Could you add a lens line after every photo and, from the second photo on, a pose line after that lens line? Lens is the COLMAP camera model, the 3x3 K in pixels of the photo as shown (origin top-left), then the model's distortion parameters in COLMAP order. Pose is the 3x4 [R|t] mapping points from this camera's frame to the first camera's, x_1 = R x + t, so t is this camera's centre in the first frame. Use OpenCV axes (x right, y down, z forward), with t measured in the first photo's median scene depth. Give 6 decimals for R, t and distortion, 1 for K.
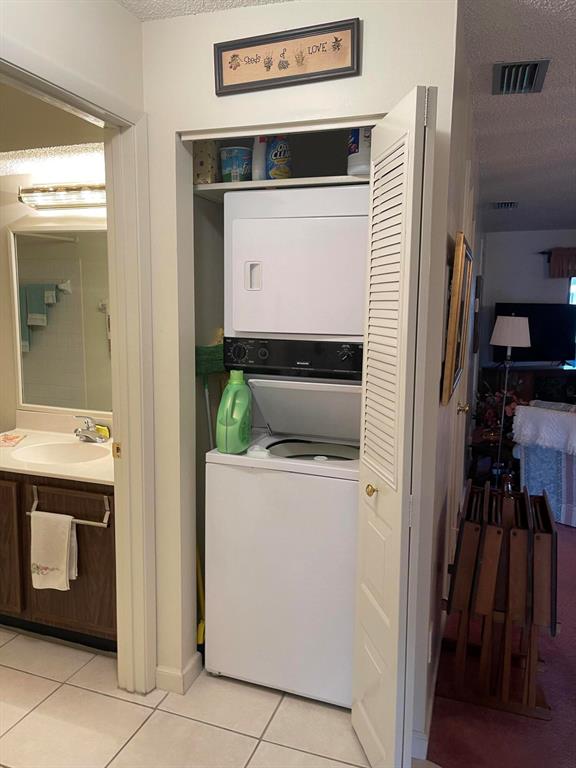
lens RADIAL K [[582.8, 0, 288.0], [0, 582.8, 384.0], [0, 0, 1]] dist [0.042561, -0.057028]
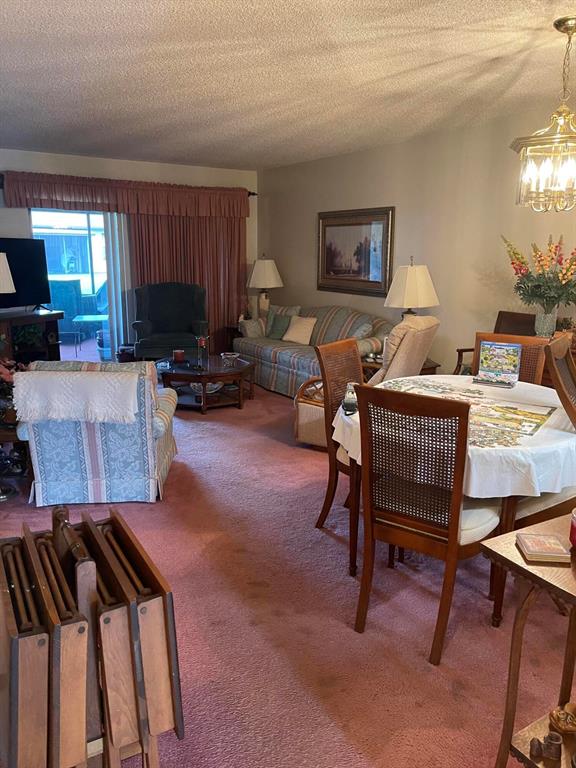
lens RADIAL K [[582.8, 0, 288.0], [0, 582.8, 384.0], [0, 0, 1]] dist [0.042561, -0.057028]
pose [[0.642013, -0.179648, 0.745350, 0.058912], [0.105152, 0.983606, 0.146501, -0.022981], [-0.759449, -0.015681, 0.650378, 0.262944]]
